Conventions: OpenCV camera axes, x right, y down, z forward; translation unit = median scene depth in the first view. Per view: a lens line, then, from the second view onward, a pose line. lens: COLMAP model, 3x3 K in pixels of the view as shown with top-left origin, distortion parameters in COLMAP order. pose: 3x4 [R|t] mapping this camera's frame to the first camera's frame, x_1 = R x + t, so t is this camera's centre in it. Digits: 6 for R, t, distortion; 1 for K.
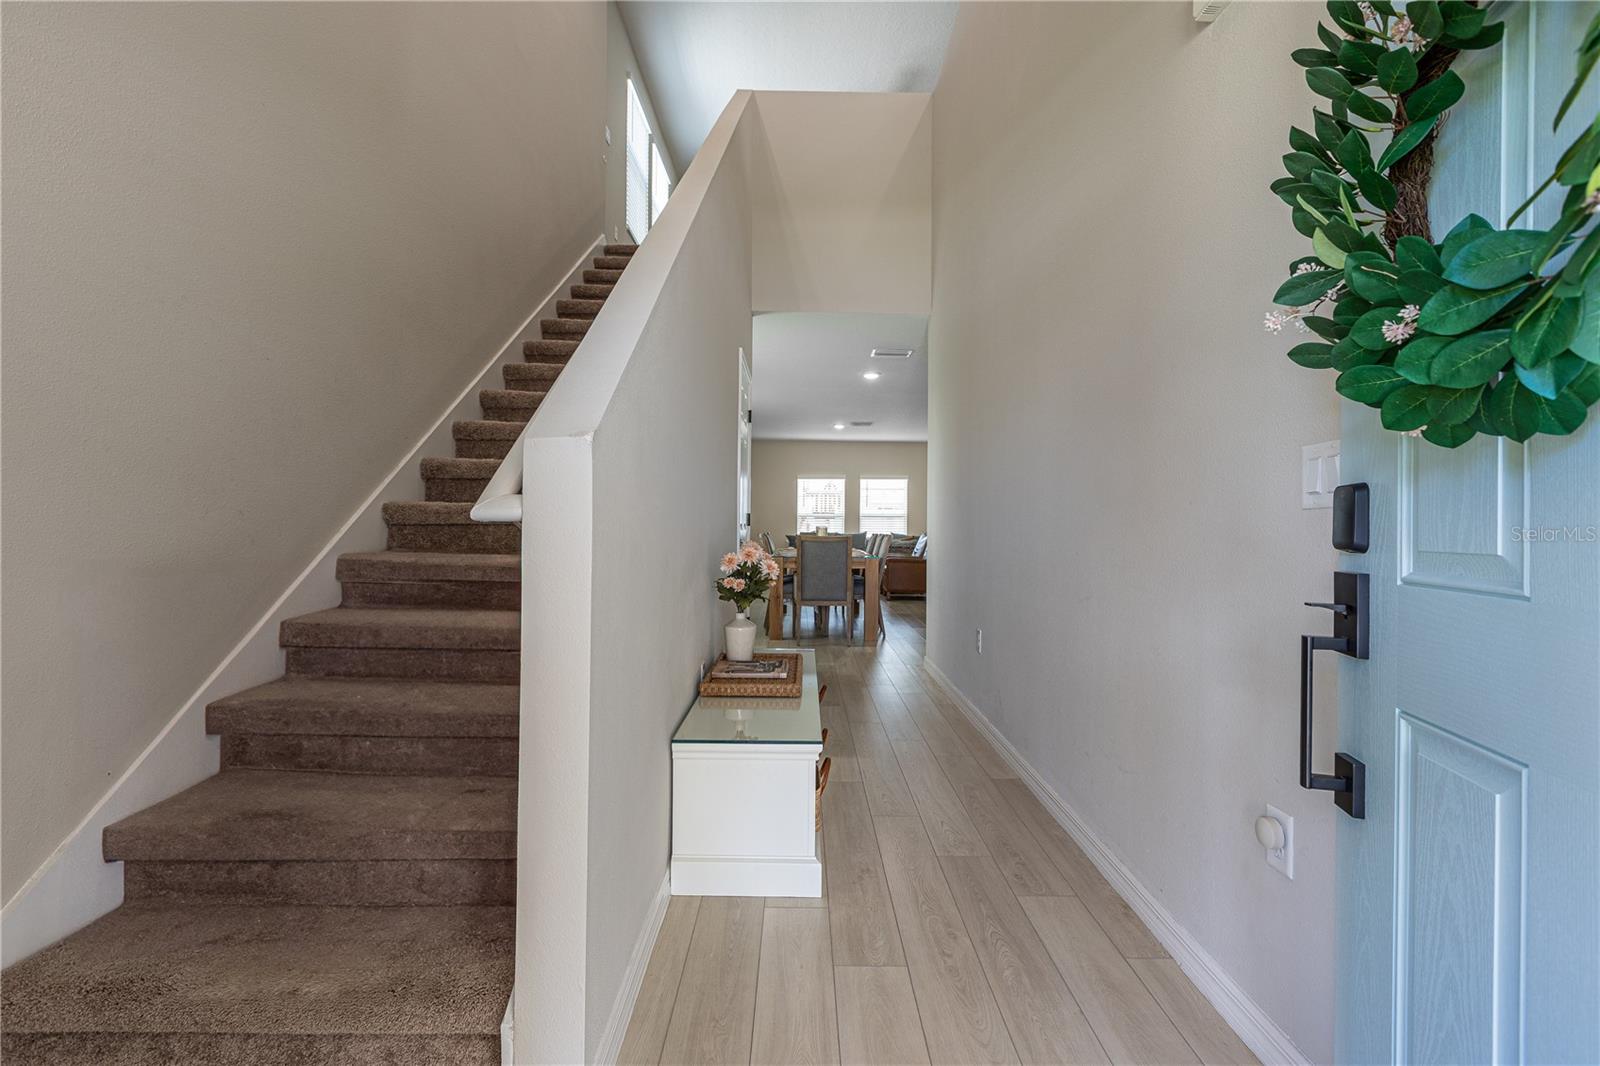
lens RADIAL K [[713.3, 0, 802.7], [0, 713.3, 527.0], [0, 0, 1]] dist [0.002187, 0.000344]
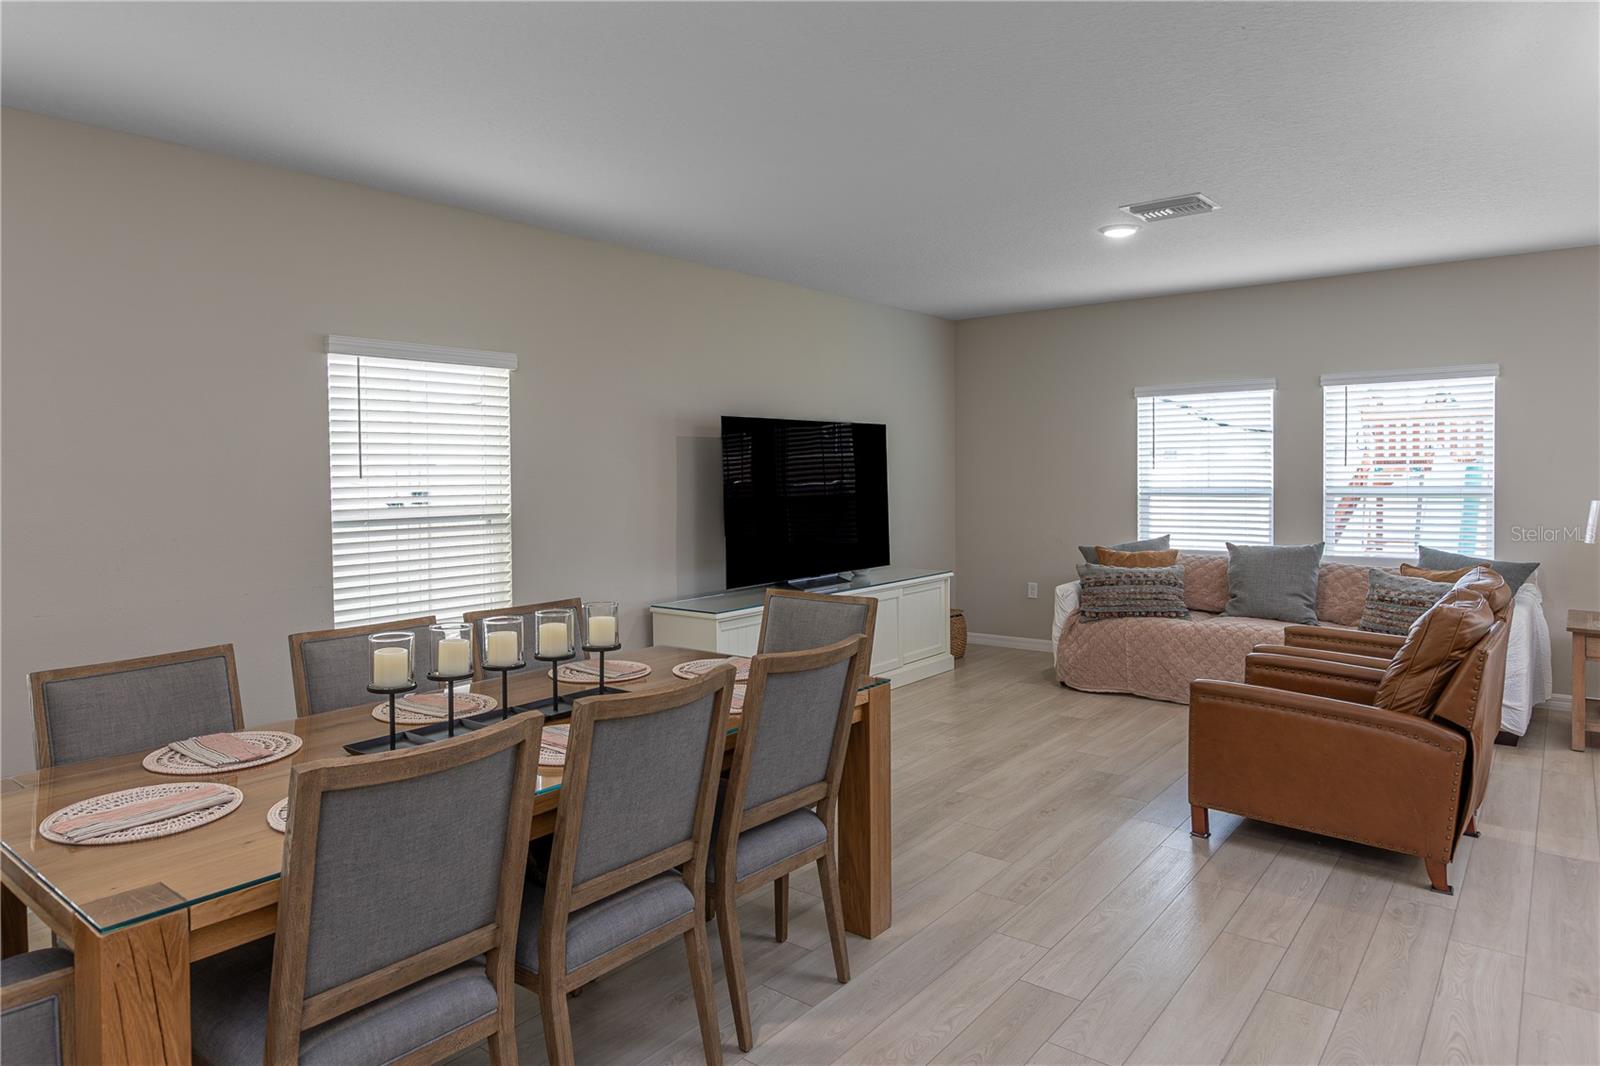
lens RADIAL K [[964.9, 0, 752.9], [0, 964.9, 487.5], [0, 0, 1]] dist [0.002716, -0.000660]
pose [[0.763929, -0.009041, -0.645237, 0.171083], [0.017310, 0.999829, 0.006485, -0.025525], [0.645068, -0.016123, 0.763955, 0.461229]]
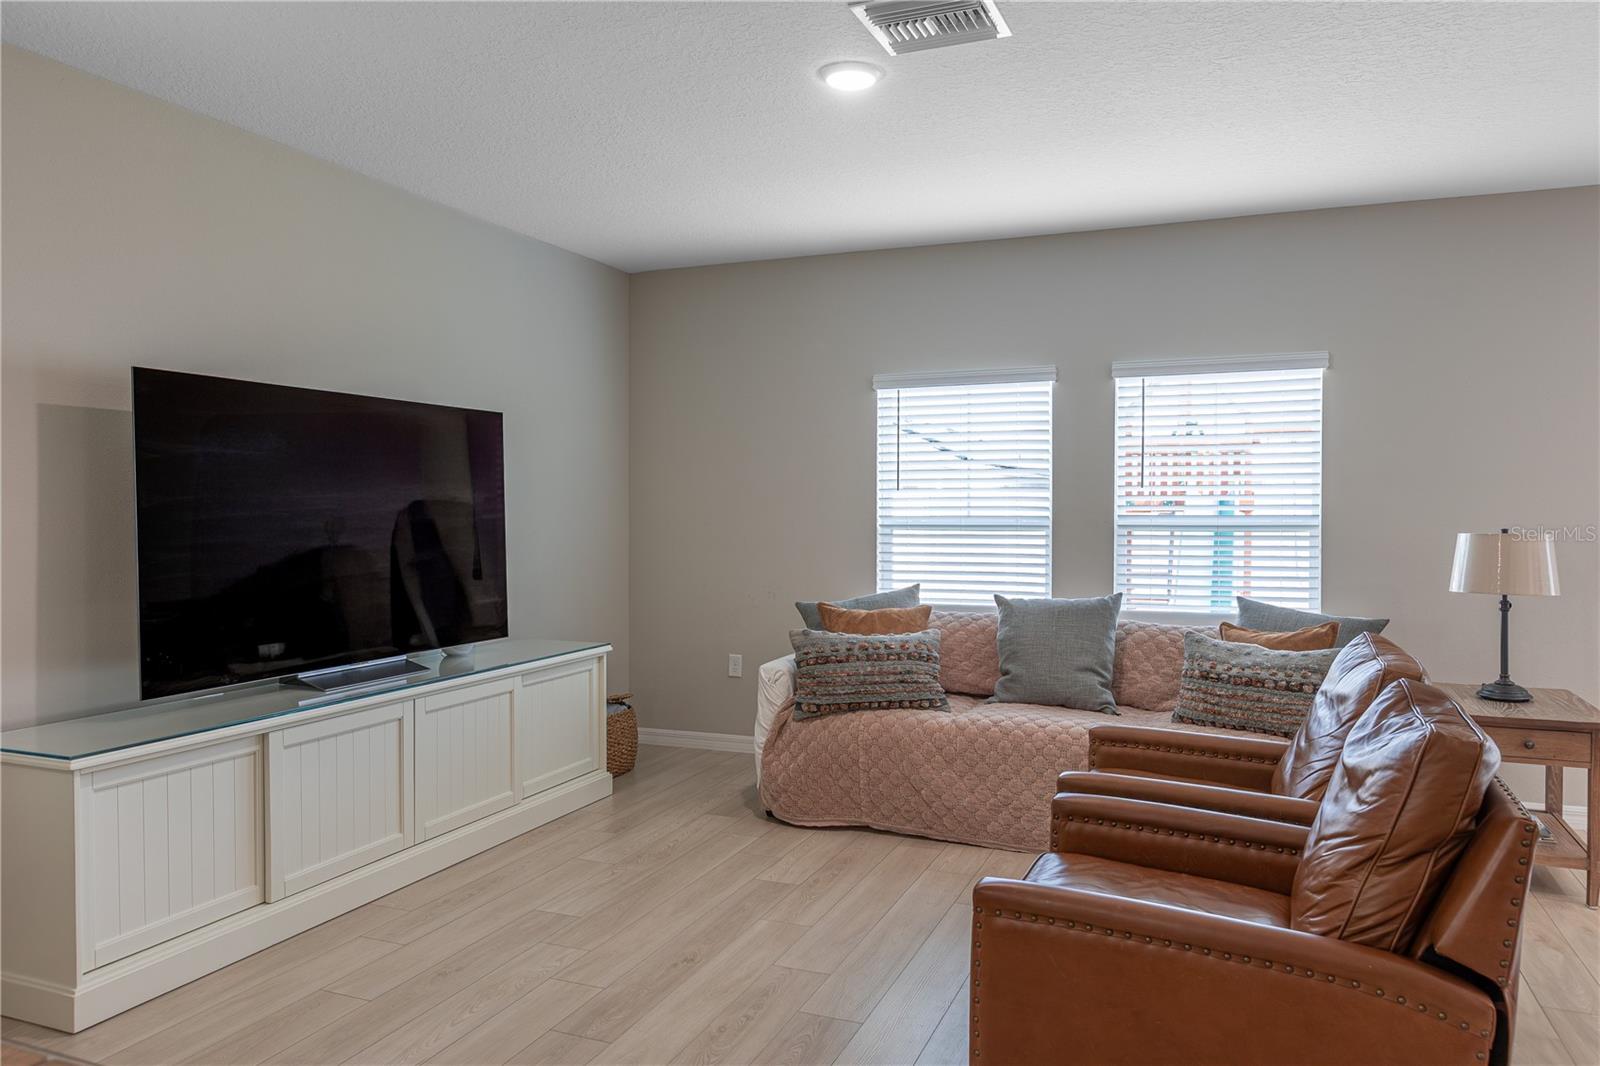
lens RADIAL K [[1081.6, 0, 801.7], [0, 1081.6, 529.7], [0, 0, 1]] dist [0.000611, 0.000447]
pose [[0.924589, -0.004157, -0.380943, 0.123681], [0.009768, 0.999870, 0.012797, -0.019205], [0.380840, -0.015552, 0.924510, 0.602102]]
